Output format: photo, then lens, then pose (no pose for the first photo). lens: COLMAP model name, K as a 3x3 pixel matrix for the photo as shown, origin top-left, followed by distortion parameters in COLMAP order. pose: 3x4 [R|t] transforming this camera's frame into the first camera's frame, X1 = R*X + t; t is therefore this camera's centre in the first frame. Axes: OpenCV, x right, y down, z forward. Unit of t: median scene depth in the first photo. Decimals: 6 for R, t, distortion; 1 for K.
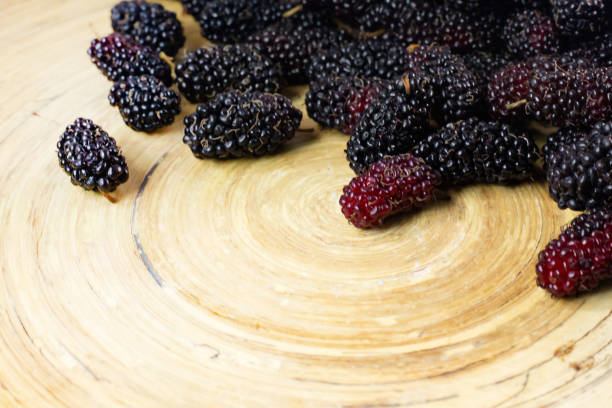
lens RADIAL K [[1326.5, 0, 308.3], [0, 1326.5, 203.5], [0, 0, 1]] dist [-0.150810, 0.000000]
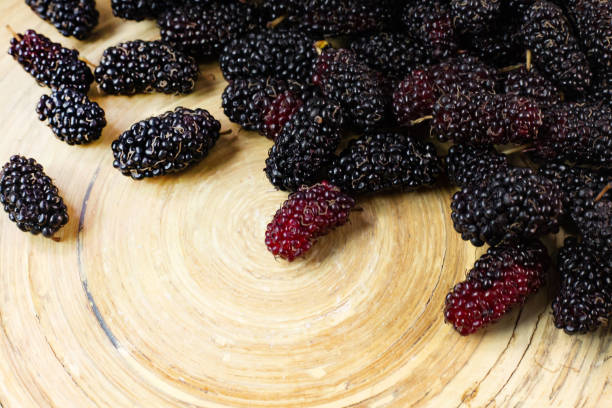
lens RADIAL K [[1123.3, 0, 306.1], [0, 1123.3, 203.6], [0, 0, 1]] dist [-0.189636, 0.000000]
pose [[0.993859, -0.089167, 0.065532, -0.000964], [0.055938, 0.915797, 0.397727, -0.399079], [-0.095479, -0.391619, 0.915160, 0.153018]]
